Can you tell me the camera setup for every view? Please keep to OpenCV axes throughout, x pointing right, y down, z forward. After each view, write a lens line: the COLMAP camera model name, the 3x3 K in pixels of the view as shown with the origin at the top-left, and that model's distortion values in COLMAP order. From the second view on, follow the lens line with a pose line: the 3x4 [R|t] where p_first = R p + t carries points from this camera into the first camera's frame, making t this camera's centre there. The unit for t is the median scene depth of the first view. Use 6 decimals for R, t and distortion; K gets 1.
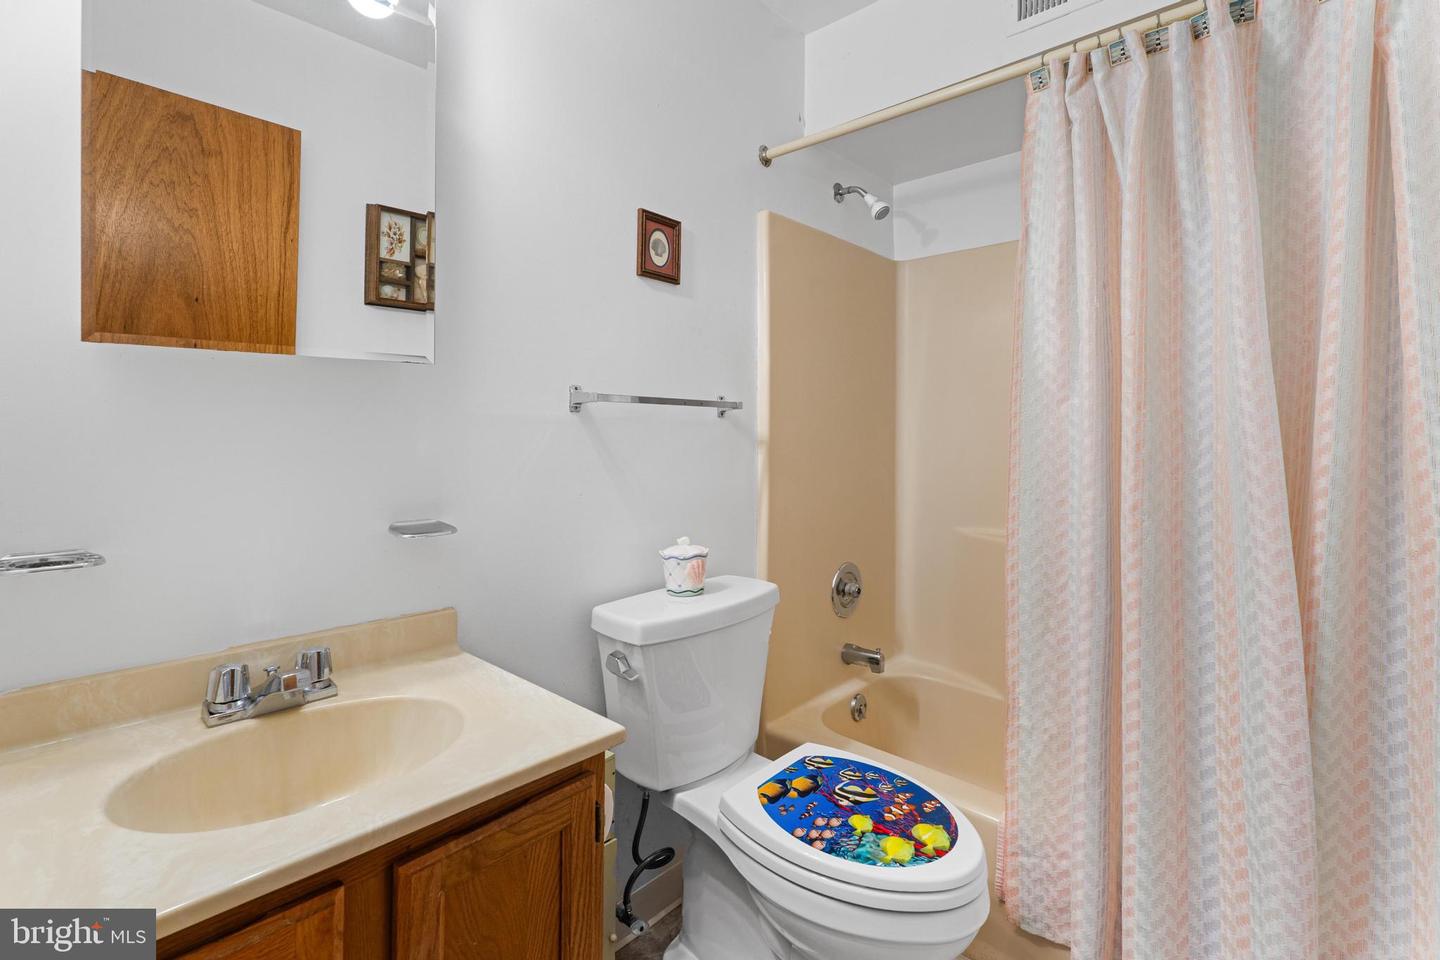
lens RADIAL K [[673.4, 0, 716.0], [0, 673.4, 399.3], [0, 0, 1]] dist [0.000388, 0.000228]
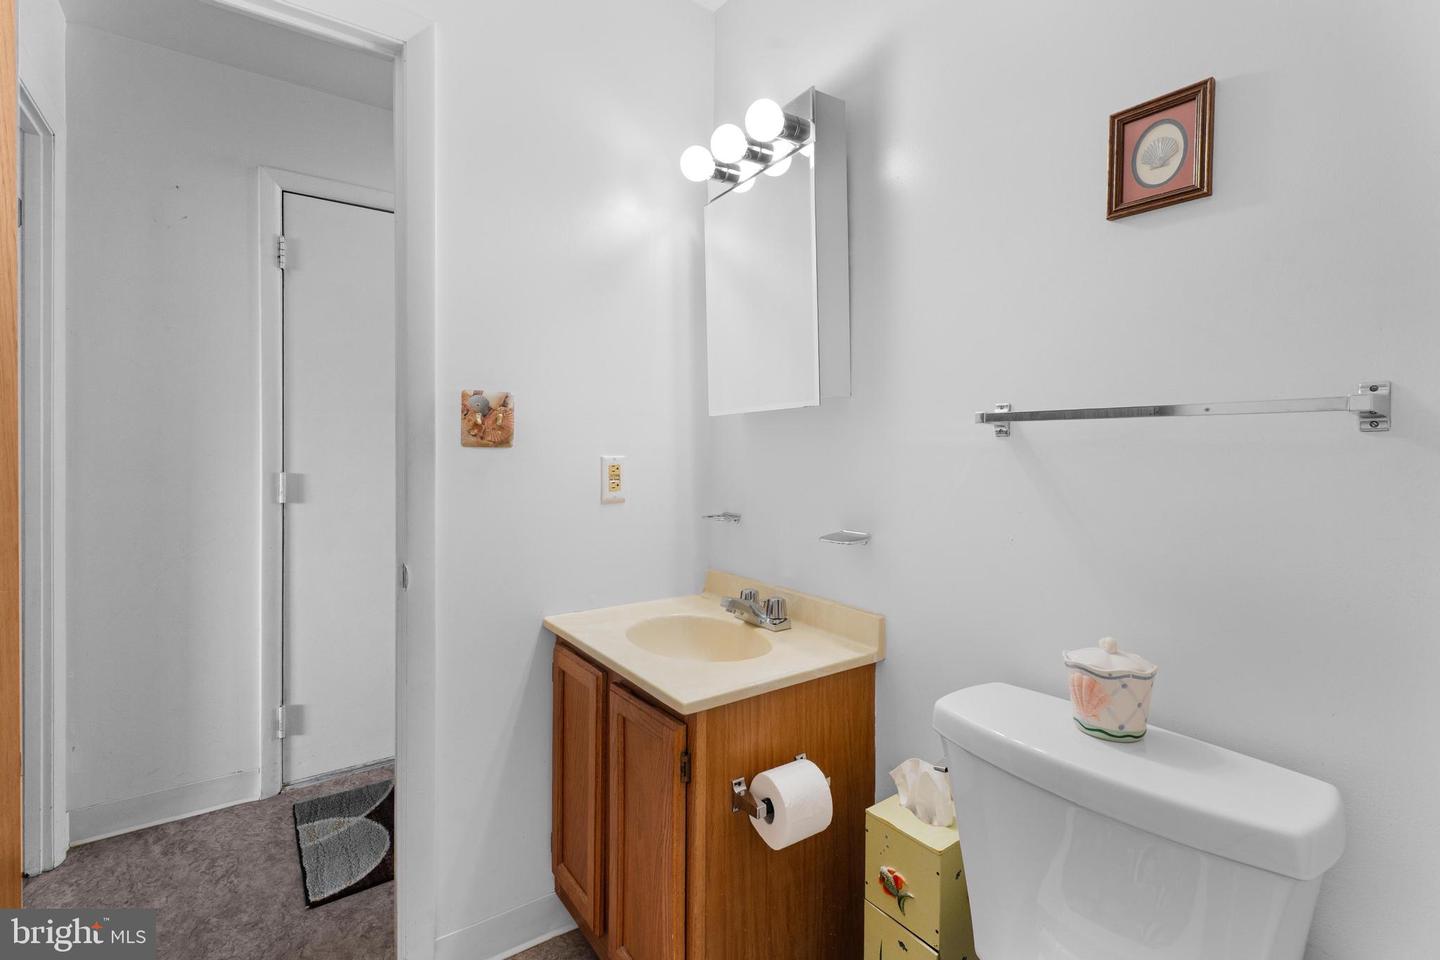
lens RADIAL K [[656.9, 0, 724.0], [0, 656.9, 449.8], [0, 0, 1]] dist [0.000562, -0.000264]
pose [[-0.191229, -0.012001, -0.981472, 0.564497], [0.027194, 0.999477, -0.017519, 0.035835], [0.981169, -0.030040, -0.190803, 0.741097]]
